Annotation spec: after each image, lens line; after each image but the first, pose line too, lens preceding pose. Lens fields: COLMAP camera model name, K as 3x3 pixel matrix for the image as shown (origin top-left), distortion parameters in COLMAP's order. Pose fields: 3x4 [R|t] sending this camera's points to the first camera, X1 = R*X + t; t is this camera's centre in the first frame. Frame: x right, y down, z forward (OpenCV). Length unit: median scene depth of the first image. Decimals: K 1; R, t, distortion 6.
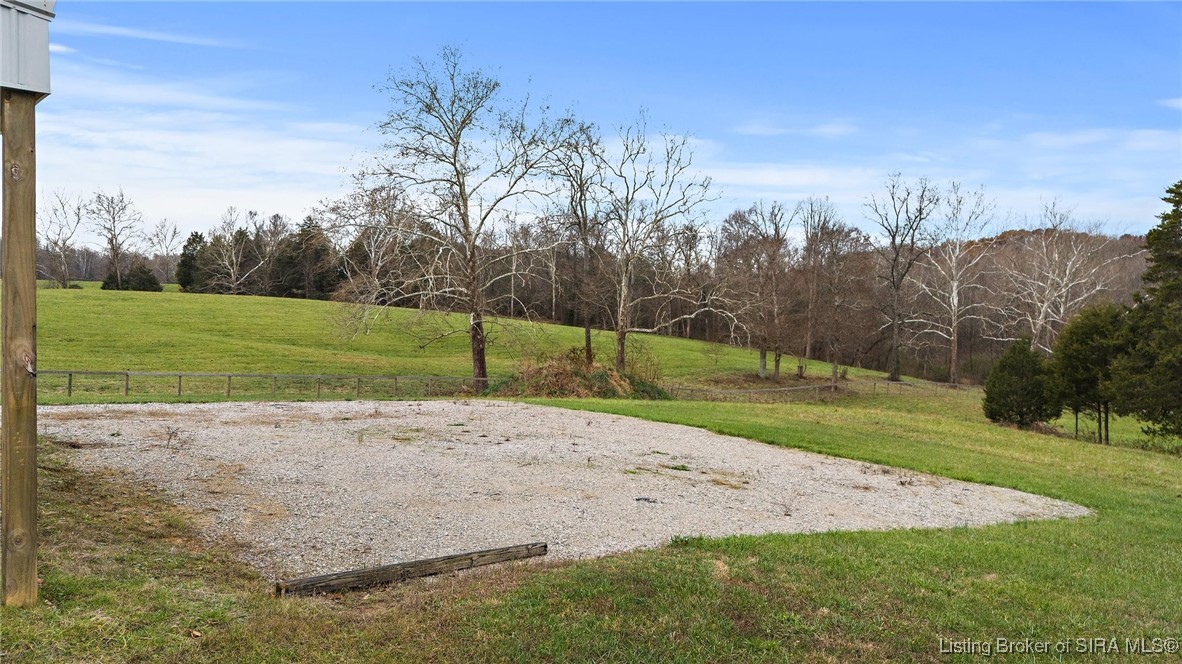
lens RADIAL K [[869.8, 0, 591.0], [0, 869.8, 332.0], [0, 0, 1]] dist [0.064739, -0.063075]
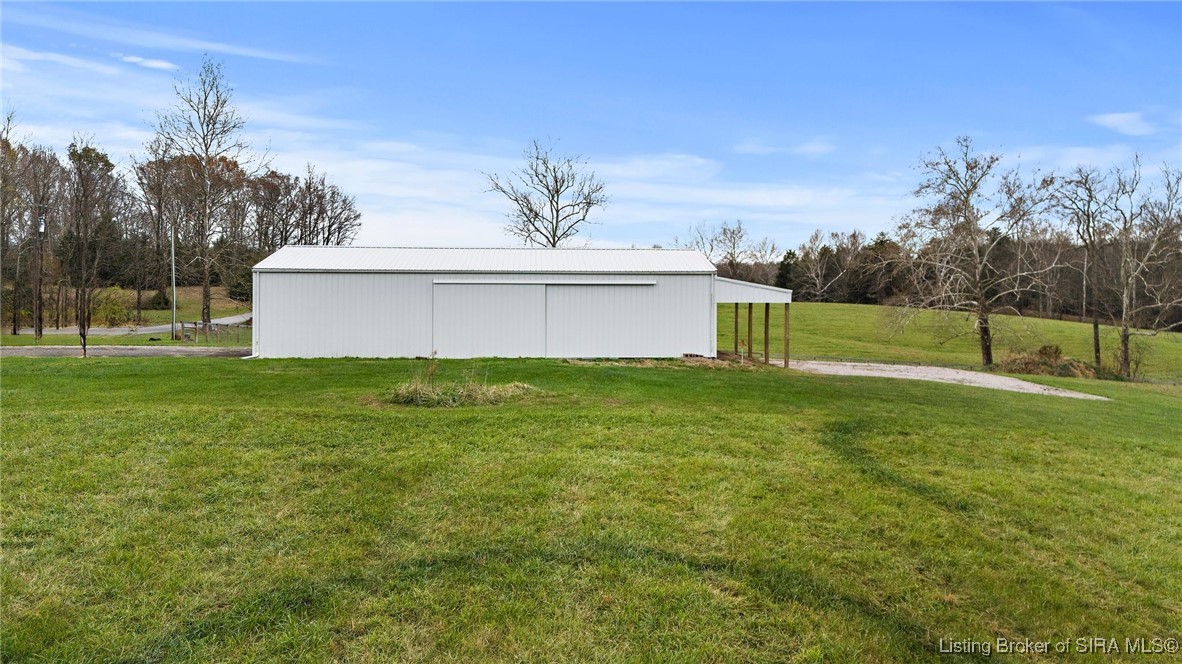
lens RADIAL K [[869.8, 0, 591.0], [0, 869.8, 332.0], [0, 0, 1]] dist [0.064739, -0.063075]
pose [[0.801393, 0.012389, -0.598010, 0.067465], [-0.012852, 0.999911, 0.003492, 0.000529], [0.598001, 0.004887, 0.801481, -0.165631]]
